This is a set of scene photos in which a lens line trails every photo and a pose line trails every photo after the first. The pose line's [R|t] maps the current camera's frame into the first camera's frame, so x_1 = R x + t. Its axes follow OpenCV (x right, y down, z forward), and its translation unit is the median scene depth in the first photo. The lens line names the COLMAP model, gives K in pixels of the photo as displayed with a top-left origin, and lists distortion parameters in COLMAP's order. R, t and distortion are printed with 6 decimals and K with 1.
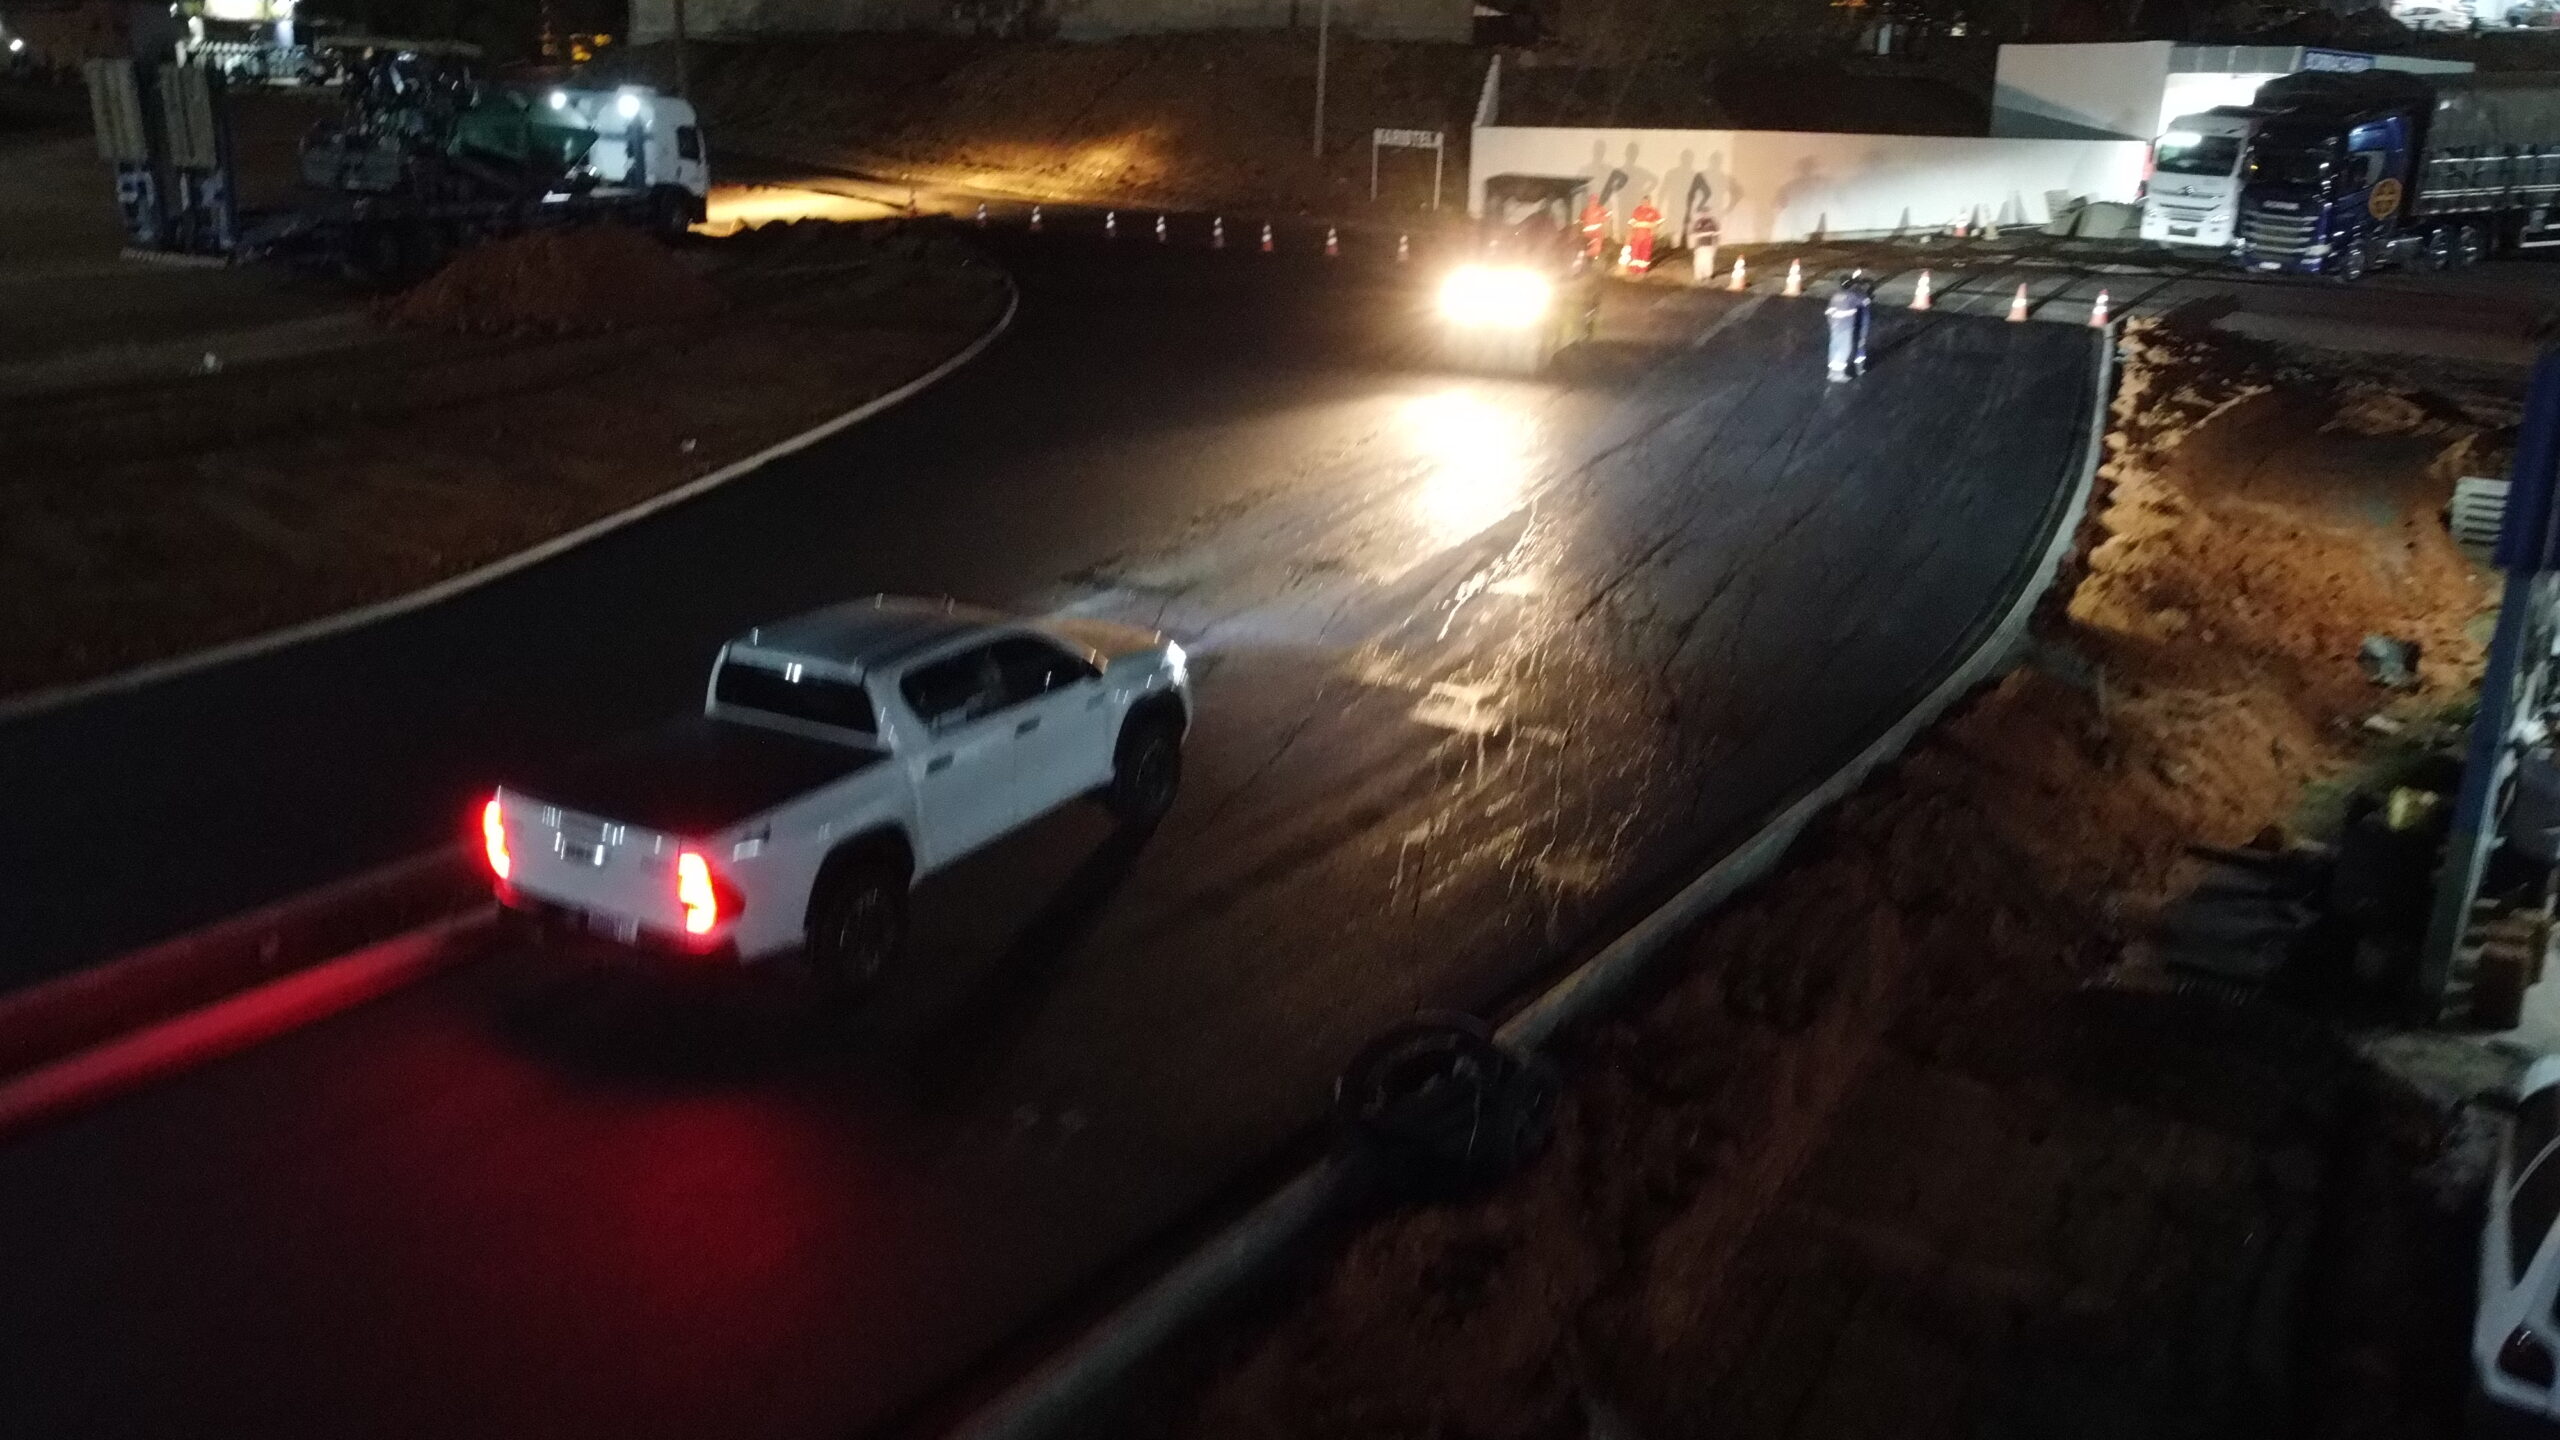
lens RADIAL K [[1964.2, 0, 1280.0], [0, 1964.2, 720.0], [0, 0, 1]] dist [-0.005699, -0.001588]
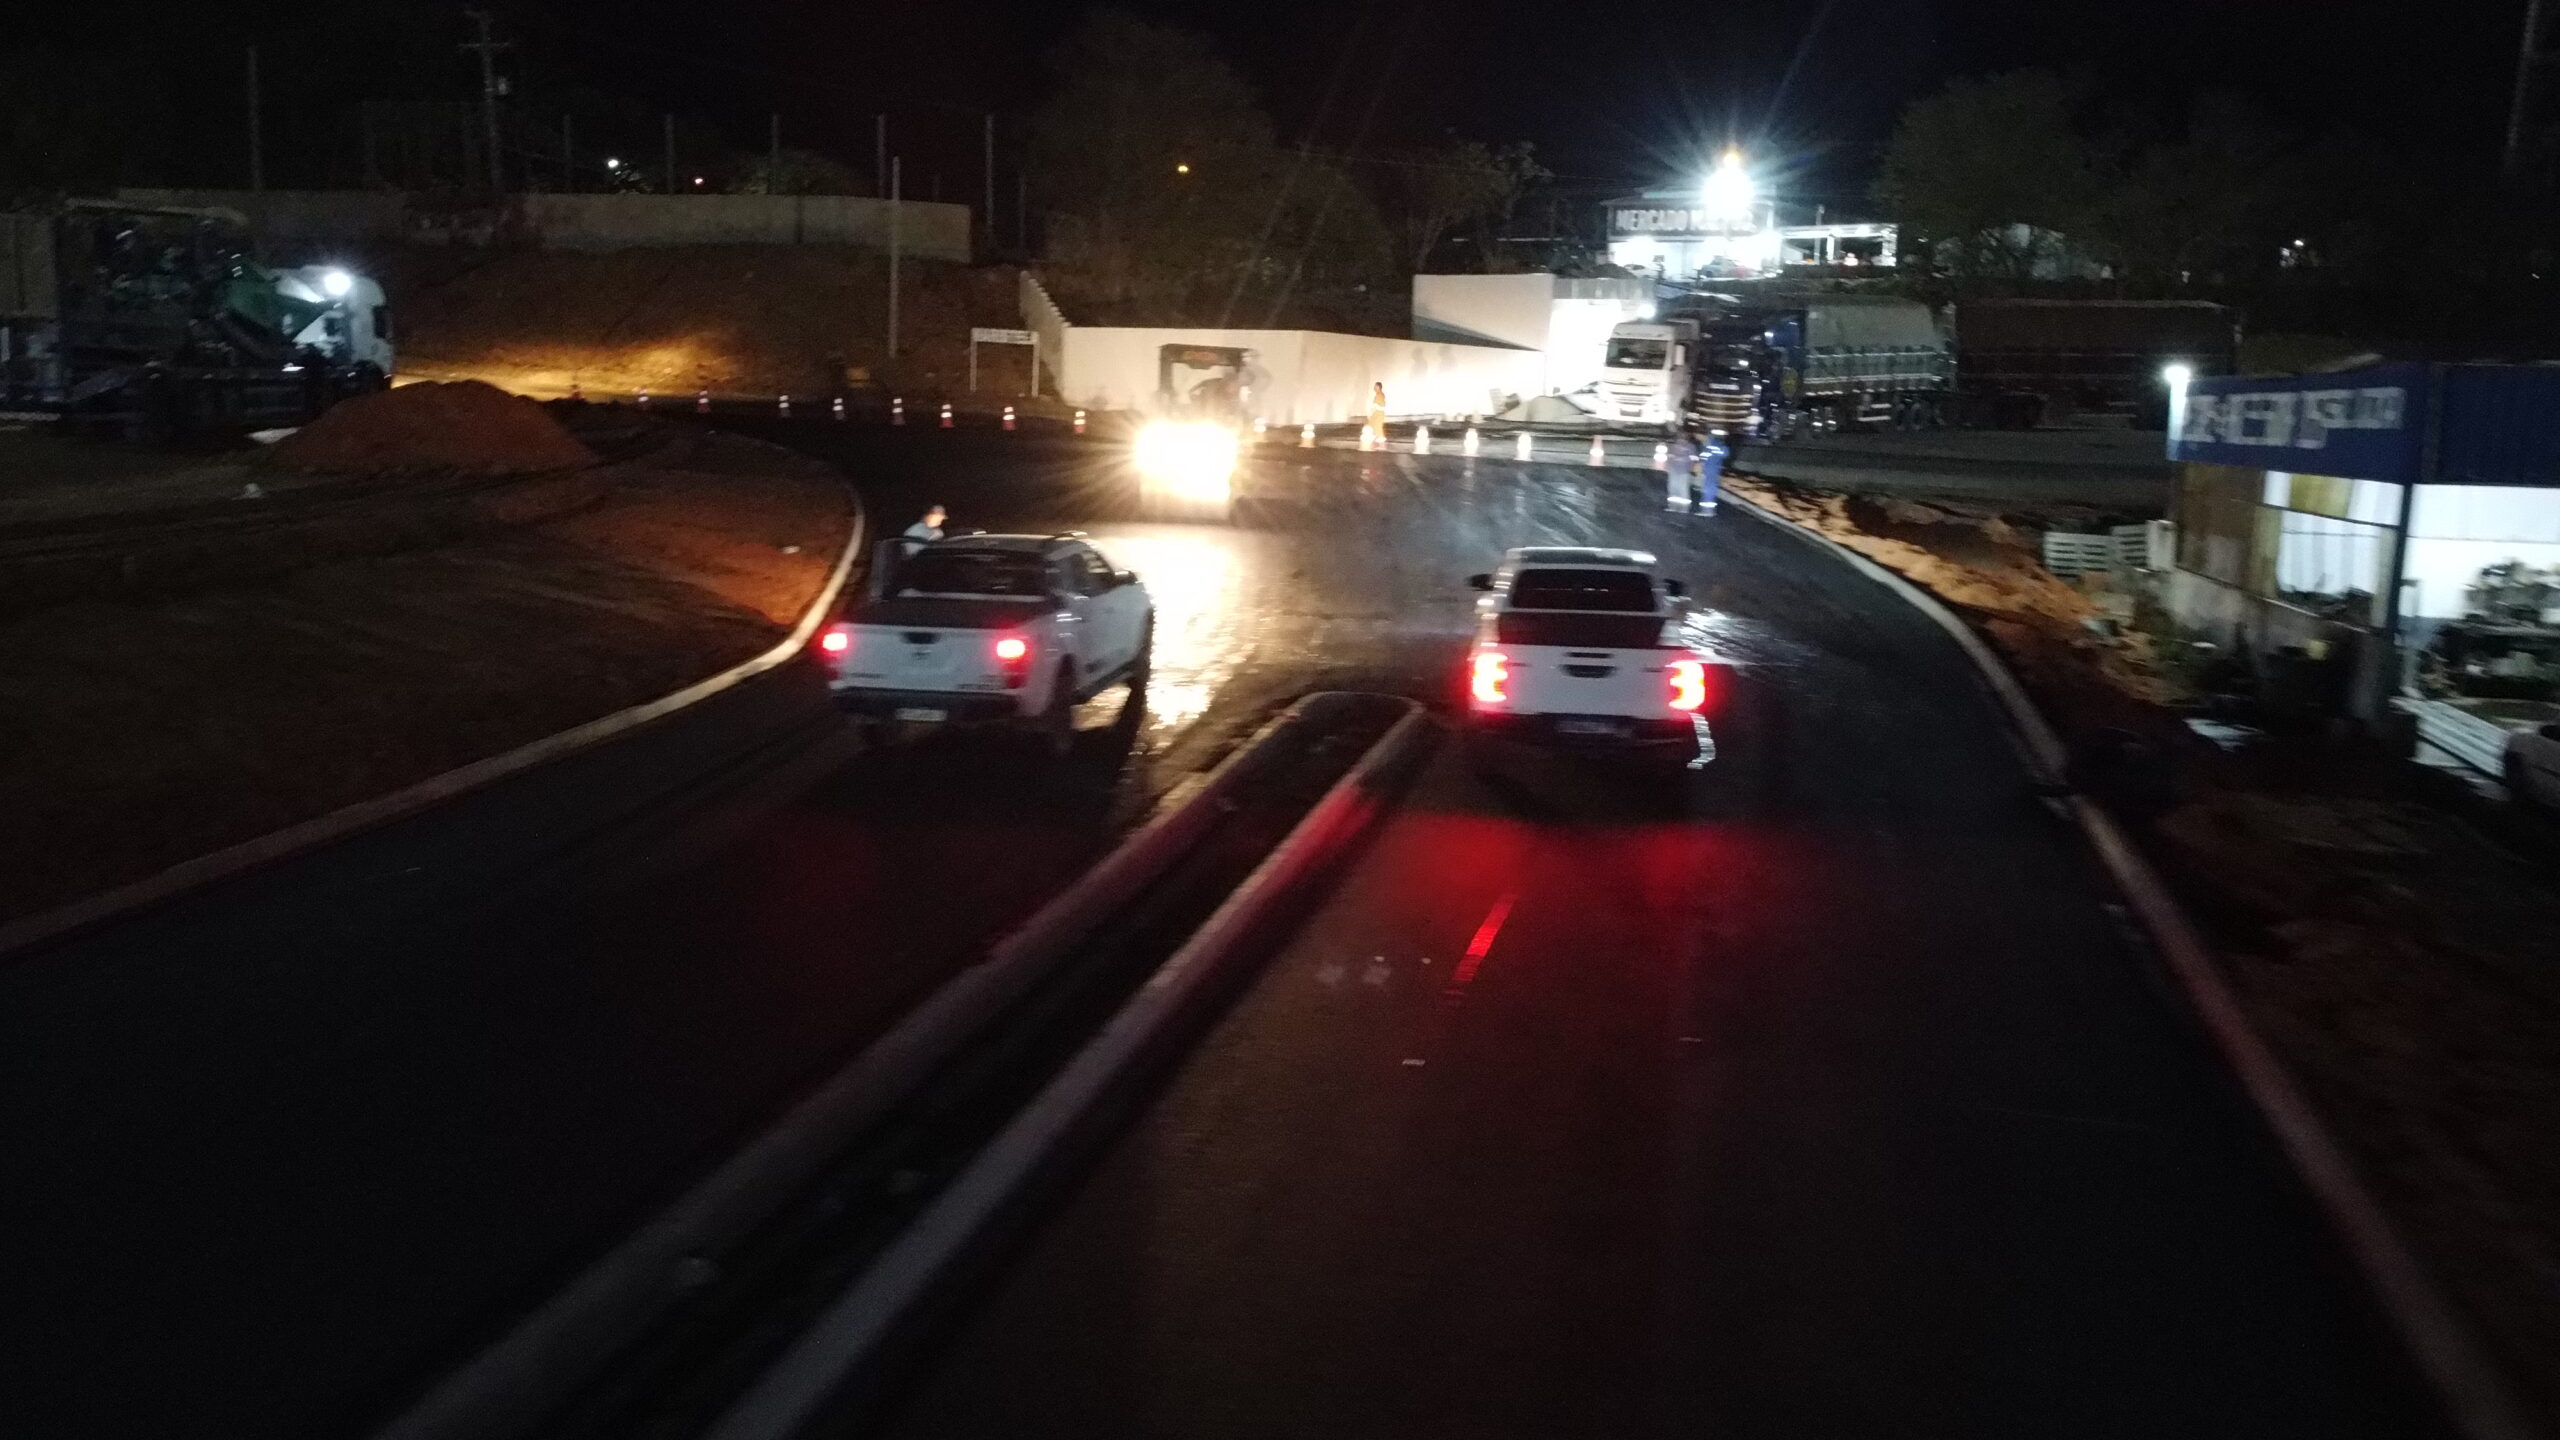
lens RADIAL K [[1946.6, 0, 1278.1], [0, 1946.6, 705.8], [0, 0, 1]] dist [-0.002630, -0.001161]
pose [[0.925428, -0.057498, 0.374536, -0.253427], [0.103464, 0.989203, -0.103787, 0.050156], [-0.364524, 0.134799, 0.921386, -0.058624]]
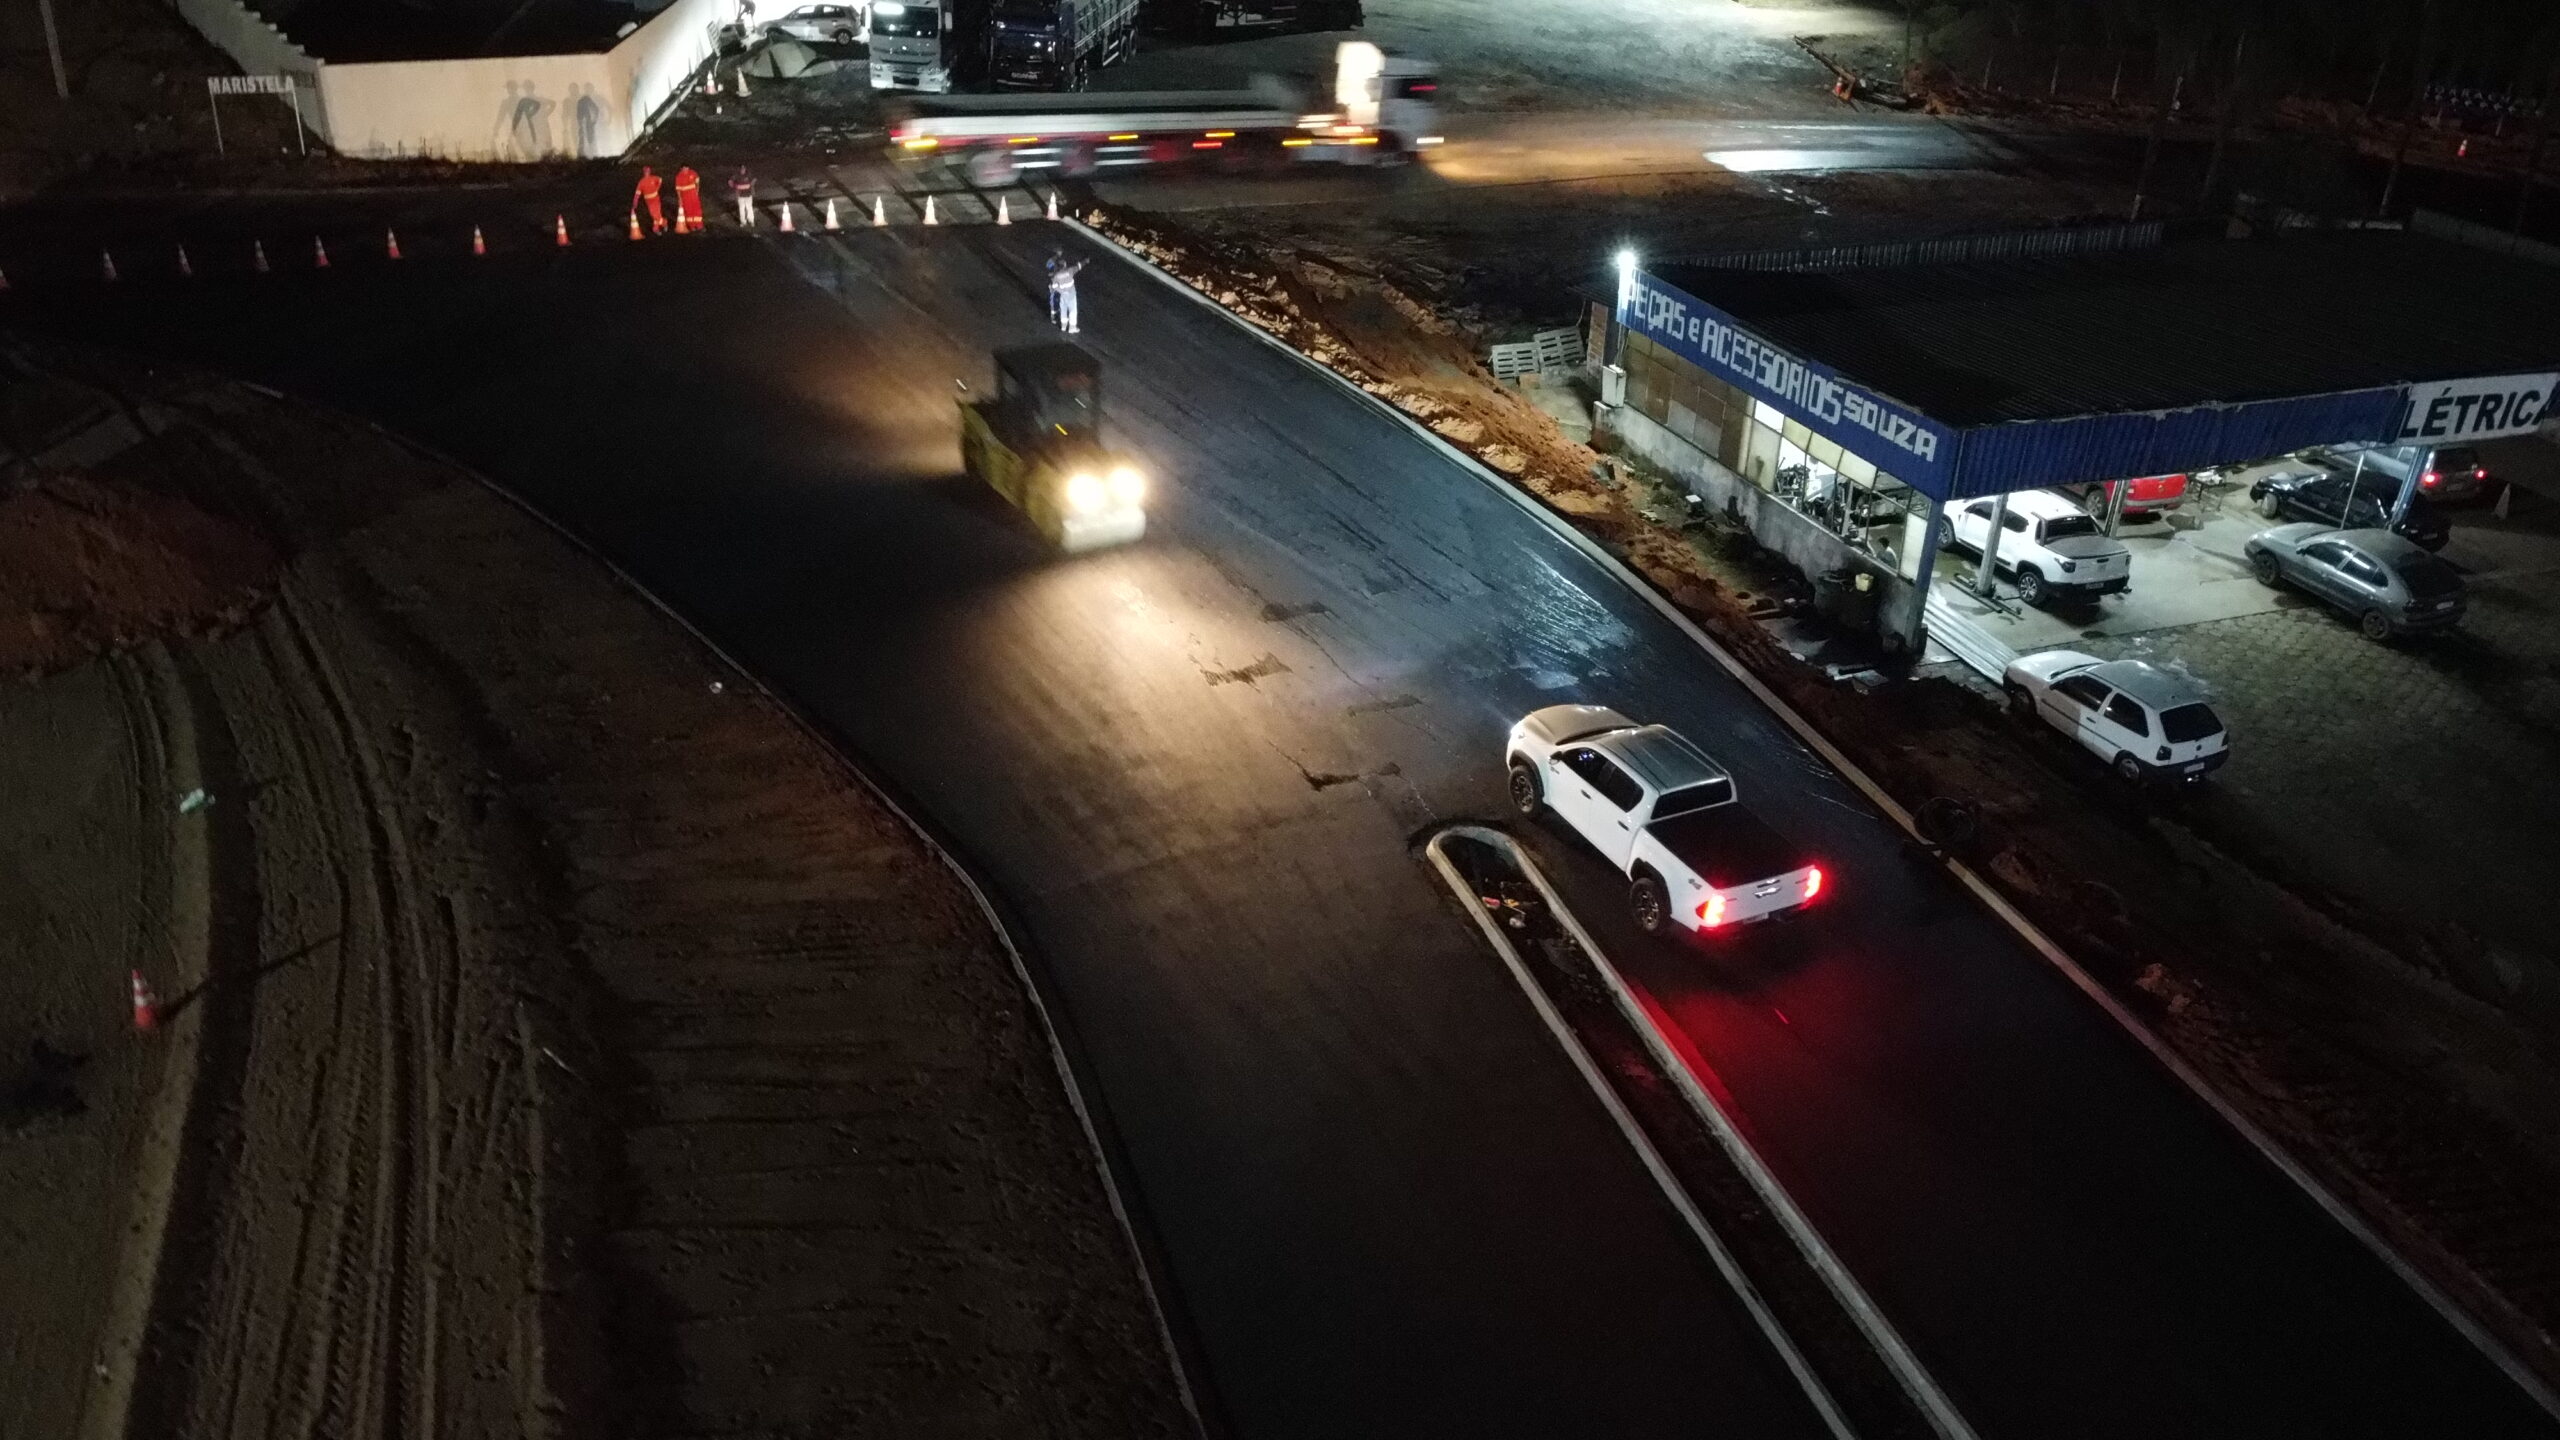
lens RADIAL K [[1946.6, 0, 1278.1], [0, 1946.6, 705.8], [0, 0, 1]] dist [-0.002630, -0.001161]
pose [[0.571869, -0.384249, 0.724789, -0.529131], [0.221252, 0.923020, 0.314771, -0.235309], [-0.789945, -0.019647, 0.612863, 0.009240]]
